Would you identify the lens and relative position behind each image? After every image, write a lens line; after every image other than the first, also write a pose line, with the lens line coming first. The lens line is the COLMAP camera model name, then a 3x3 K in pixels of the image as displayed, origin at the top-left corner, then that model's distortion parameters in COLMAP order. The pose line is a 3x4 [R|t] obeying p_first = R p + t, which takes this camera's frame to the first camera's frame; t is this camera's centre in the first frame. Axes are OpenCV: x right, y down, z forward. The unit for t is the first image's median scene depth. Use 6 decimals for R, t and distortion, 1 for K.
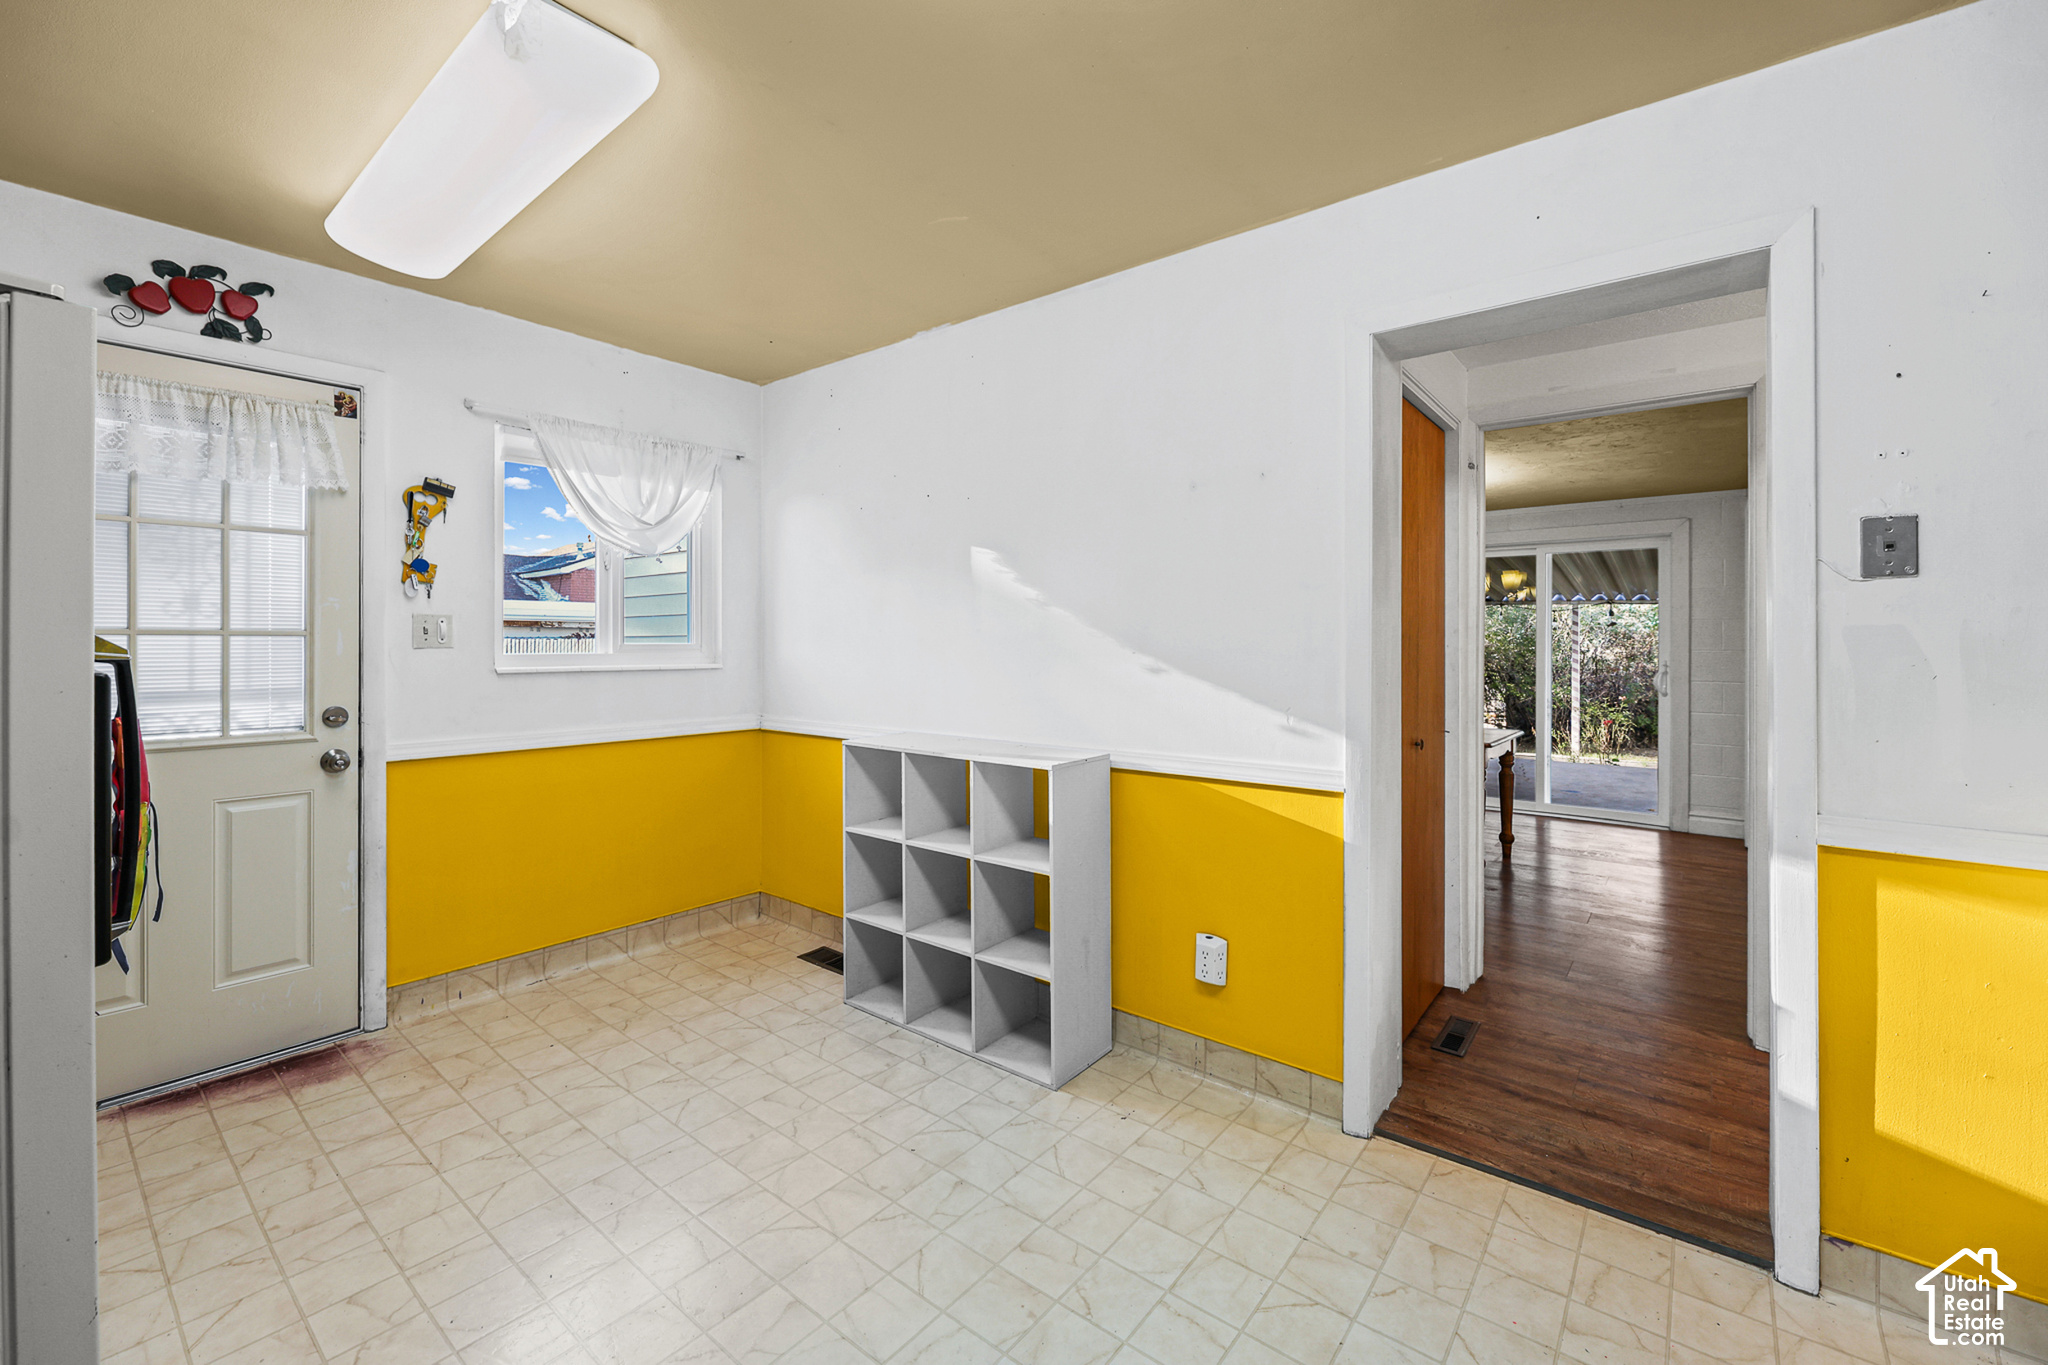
lens RADIAL K [[856.7, 0, 1022.4], [0, 856.7, 643.0], [0, 0, 1]] dist [-0.002752, -0.000839]
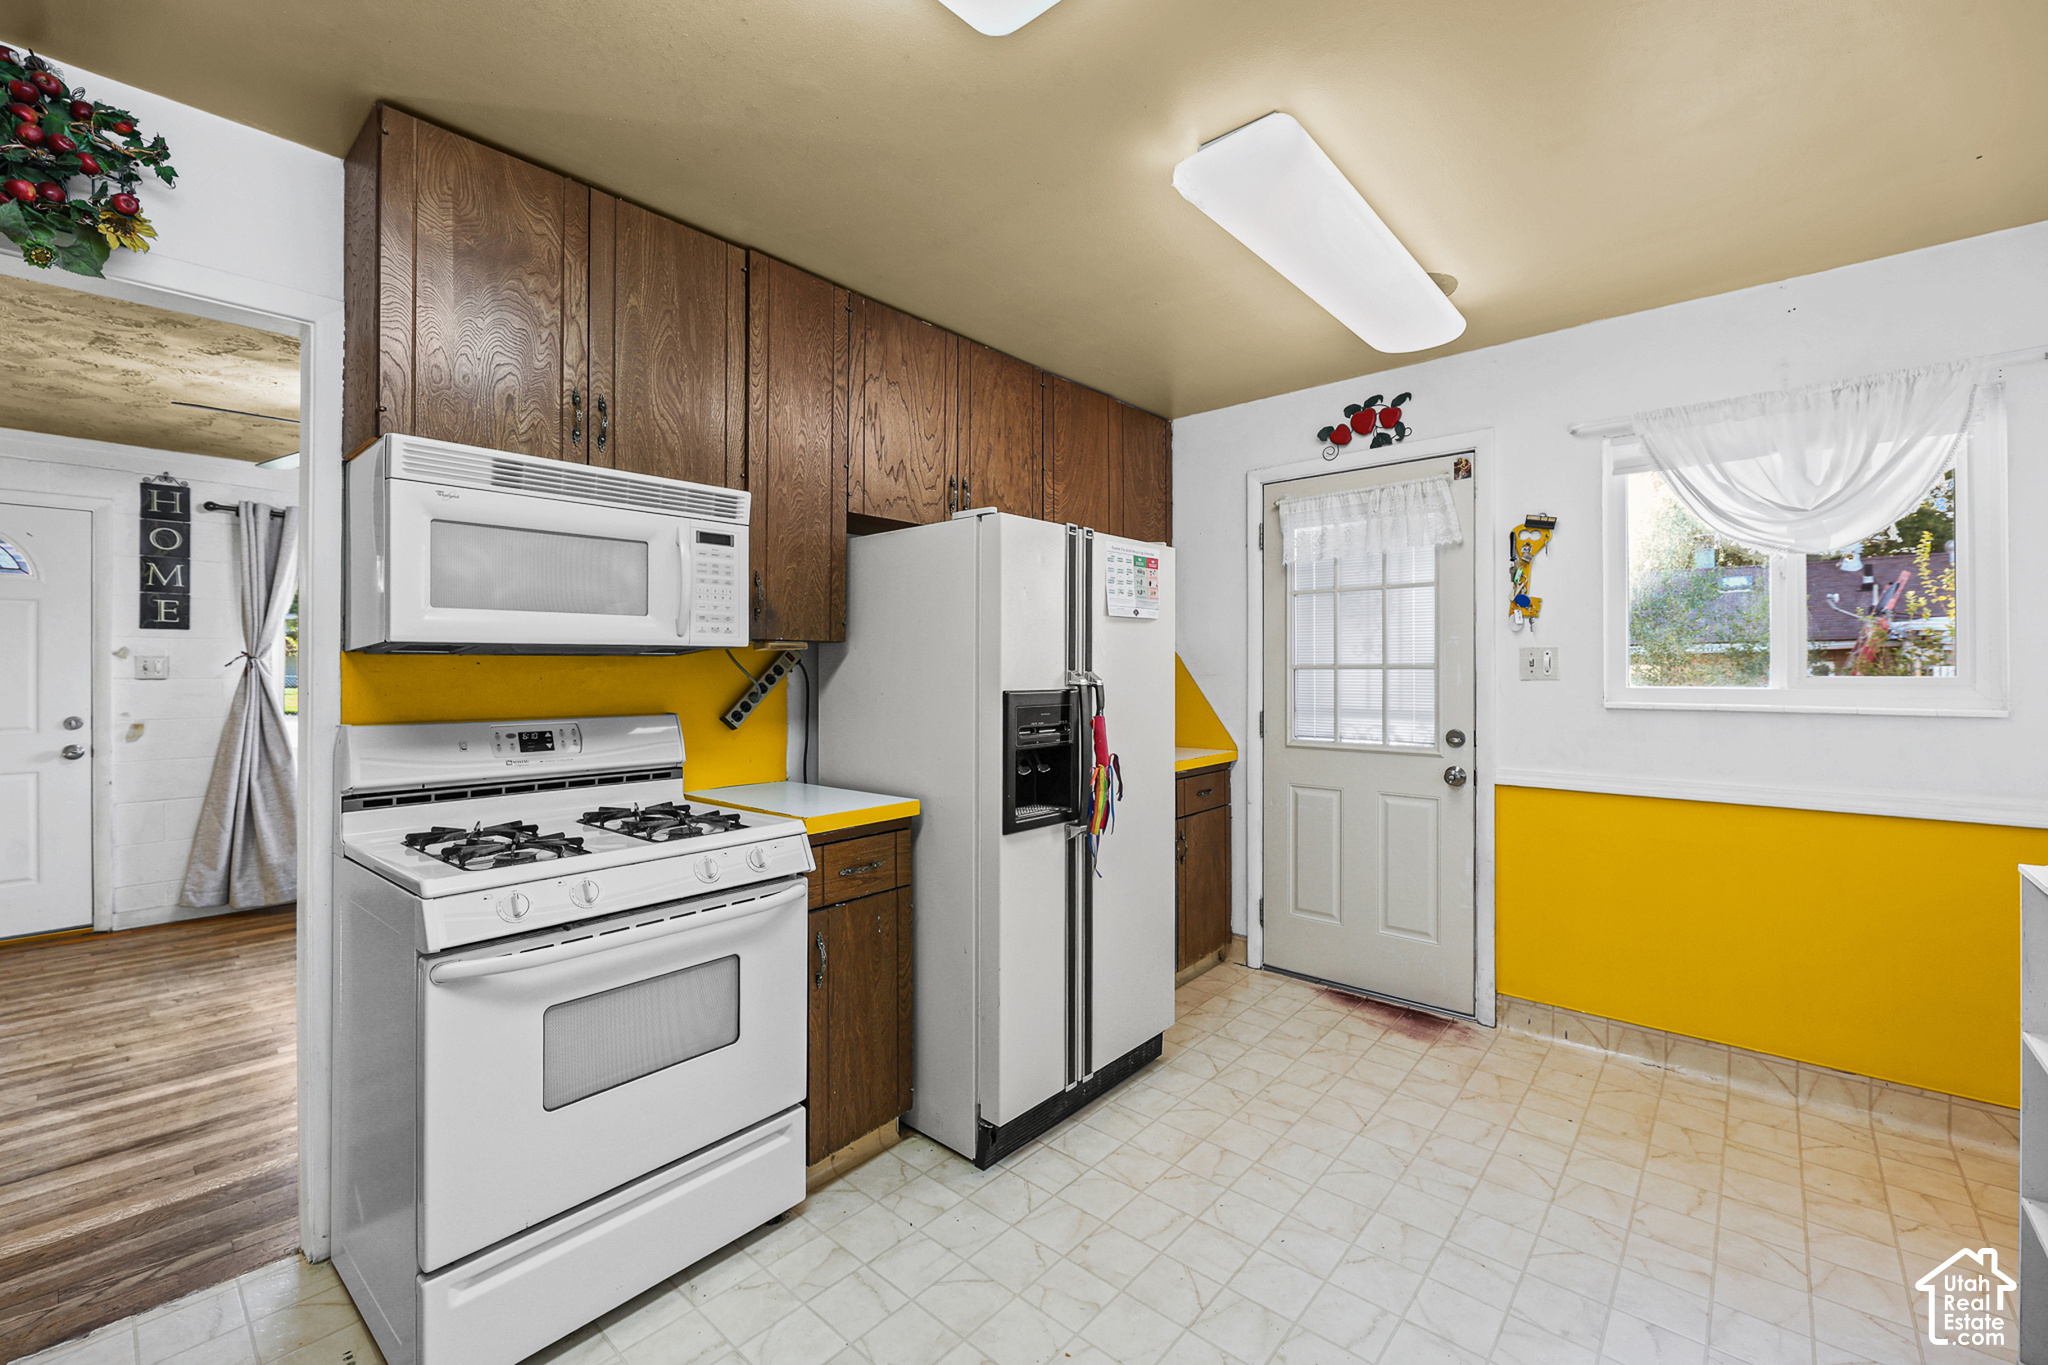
lens RADIAL K [[838.4, 0, 1015.9], [0, 838.4, 667.5], [0, 0, 1]] dist [-0.002232, -0.000661]
pose [[-0.052153, -0.005938, -0.998621, 0.377361], [-0.002039, 0.999981, -0.005840, -0.002064], [0.998637, 0.001732, -0.052164, 0.472115]]
